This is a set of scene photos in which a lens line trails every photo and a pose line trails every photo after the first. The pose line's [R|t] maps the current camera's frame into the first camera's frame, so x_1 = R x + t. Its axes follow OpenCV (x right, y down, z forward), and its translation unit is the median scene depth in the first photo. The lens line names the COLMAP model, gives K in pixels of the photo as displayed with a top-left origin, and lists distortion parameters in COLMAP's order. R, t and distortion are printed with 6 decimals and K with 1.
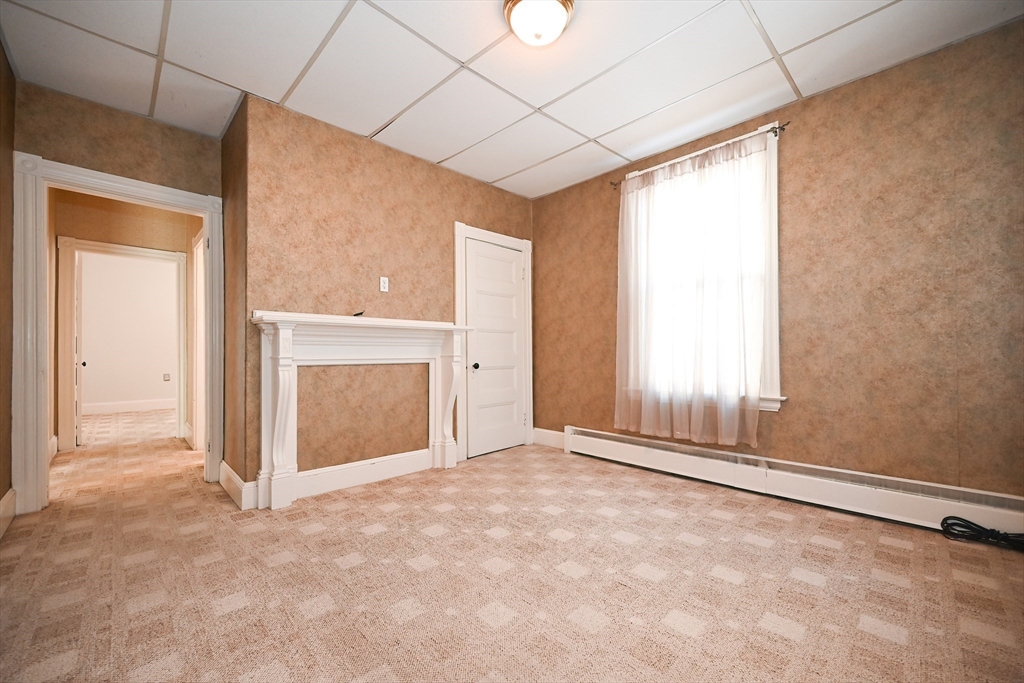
lens RADIAL K [[415.9, 0, 511.9], [0, 415.9, 344.3], [0, 0, 1]] dist [0.000268, 0.002295]
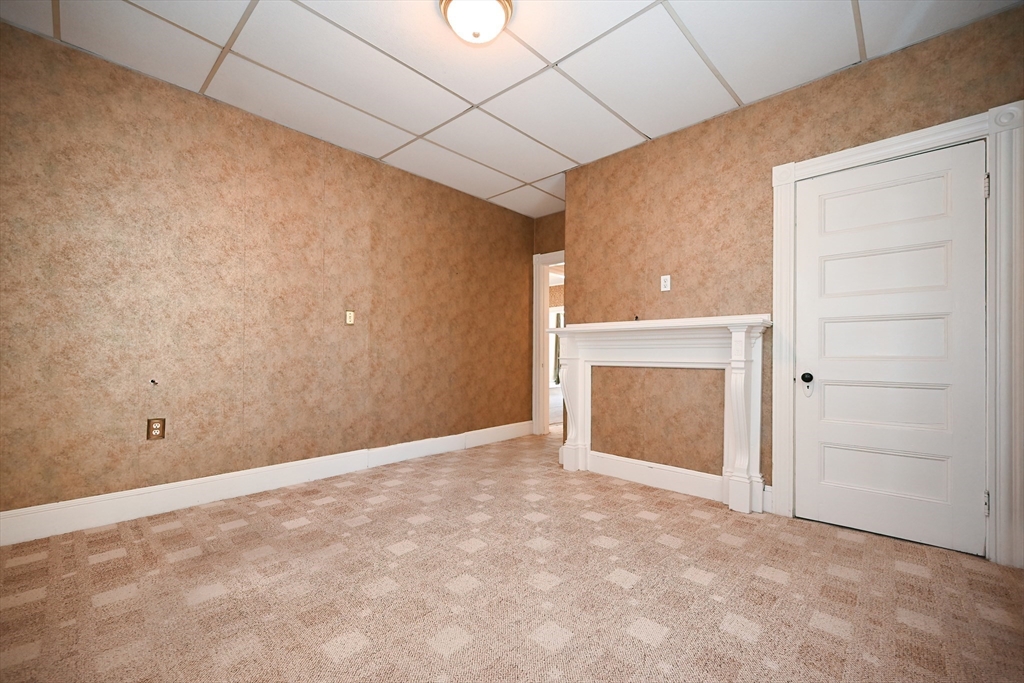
lens RADIAL K [[415.9, 0, 513.7], [0, 415.9, 352.2], [0, 0, 1]] dist [0.000268, 0.002295]
pose [[0.039654, -0.004552, -0.999203, 0.702953], [0.013386, 0.999902, -0.004024, 0.013325], [0.999124, -0.013216, 0.039711, 0.695897]]
